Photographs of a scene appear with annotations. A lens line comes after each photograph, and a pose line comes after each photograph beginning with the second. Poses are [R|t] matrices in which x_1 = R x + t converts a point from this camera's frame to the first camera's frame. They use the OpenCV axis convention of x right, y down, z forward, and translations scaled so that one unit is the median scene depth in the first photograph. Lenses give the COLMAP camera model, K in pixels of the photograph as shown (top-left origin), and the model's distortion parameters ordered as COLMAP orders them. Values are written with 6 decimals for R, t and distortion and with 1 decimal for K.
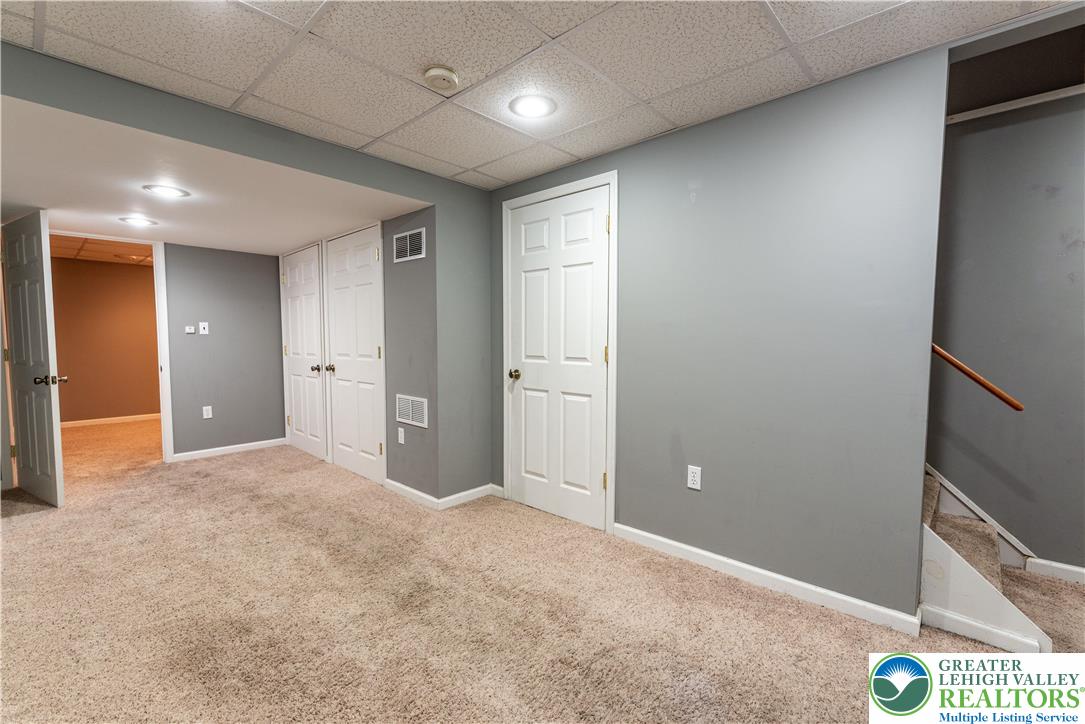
lens RADIAL K [[467.6, 0, 544.9], [0, 467.6, 362.6], [0, 0, 1]] dist [-0.004832, -0.000728]
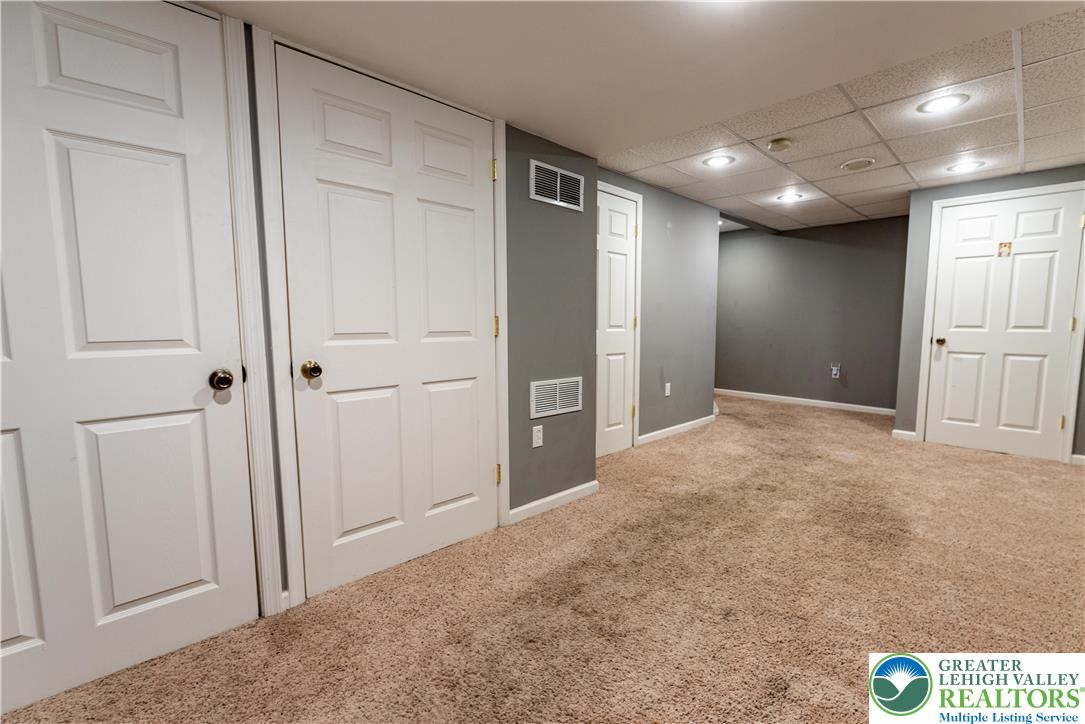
lens RADIAL K [[467.6, 0, 546.2], [0, 467.6, 365.5], [0, 0, 1]] dist [-0.004832, -0.000728]
pose [[0.065079, -0.093870, 0.993455, -1.098724], [0.050136, 0.994616, 0.090696, -0.024639], [-0.996620, 0.043905, 0.069435, 0.980634]]
